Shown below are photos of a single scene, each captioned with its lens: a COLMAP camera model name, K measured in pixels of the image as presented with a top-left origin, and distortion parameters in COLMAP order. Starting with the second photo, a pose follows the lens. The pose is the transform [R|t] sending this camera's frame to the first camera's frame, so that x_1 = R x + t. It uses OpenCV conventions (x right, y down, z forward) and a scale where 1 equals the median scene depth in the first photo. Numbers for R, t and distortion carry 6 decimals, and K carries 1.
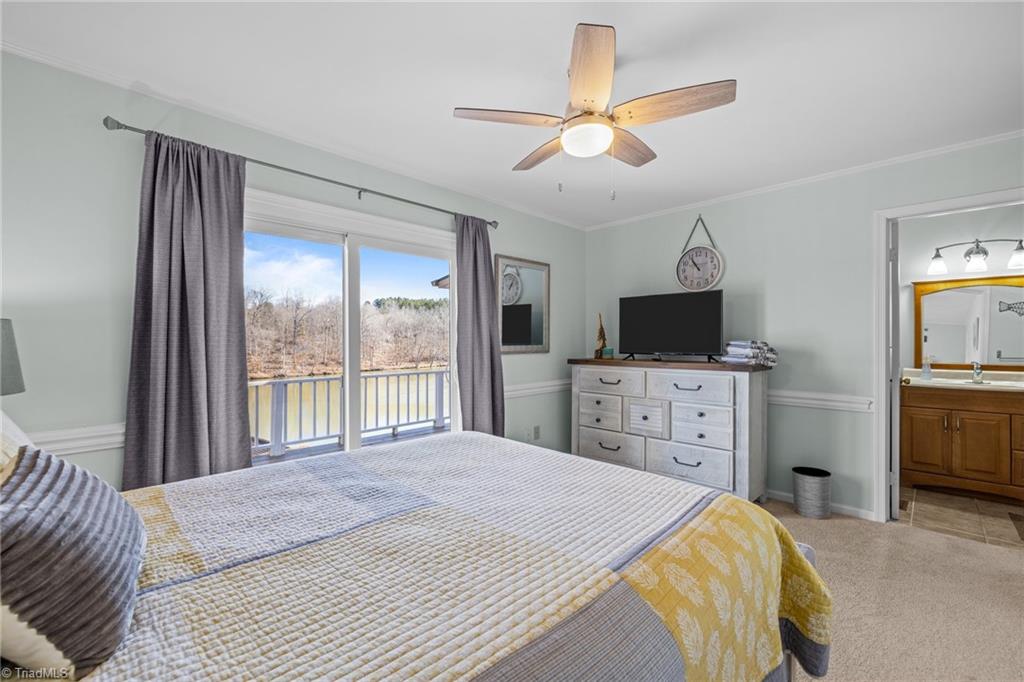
lens RADIAL K [[434.5, 0, 512.0], [0, 434.5, 338.8], [0, 0, 1]] dist [0.003318, 0.000299]
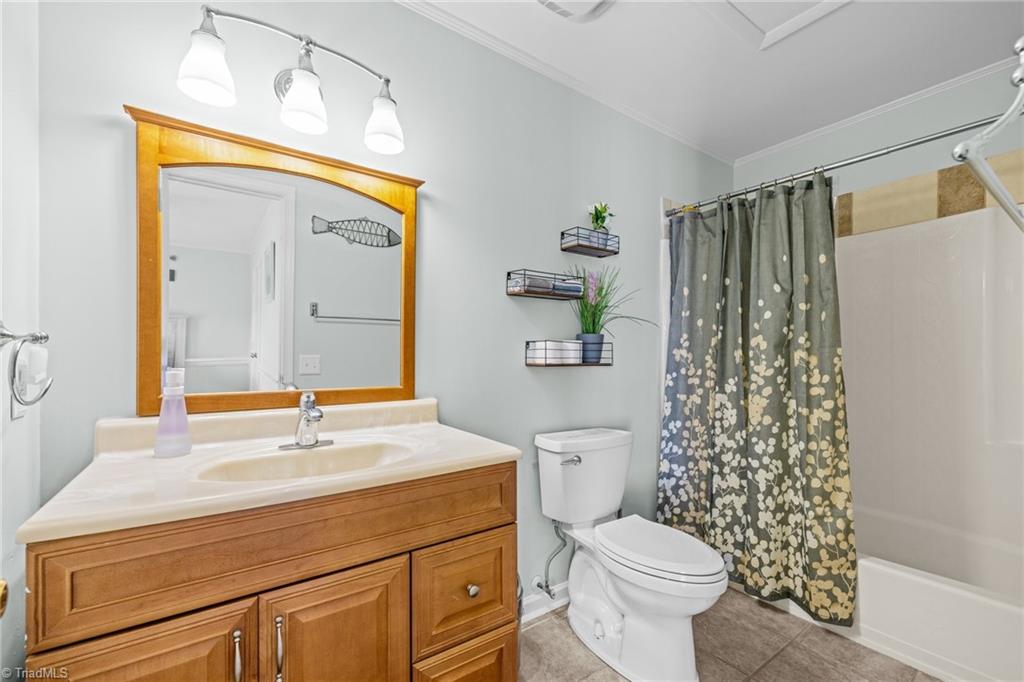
lens RADIAL K [[434.5, 0, 509.6], [0, 434.5, 347.2], [0, 0, 1]] dist [0.003318, 0.000299]
pose [[0.174574, 0.006413, 0.984623, 0.702356], [-0.001466, 0.999979, -0.006253, 0.023371], [-0.984643, -0.000351, 0.174580, 0.727276]]
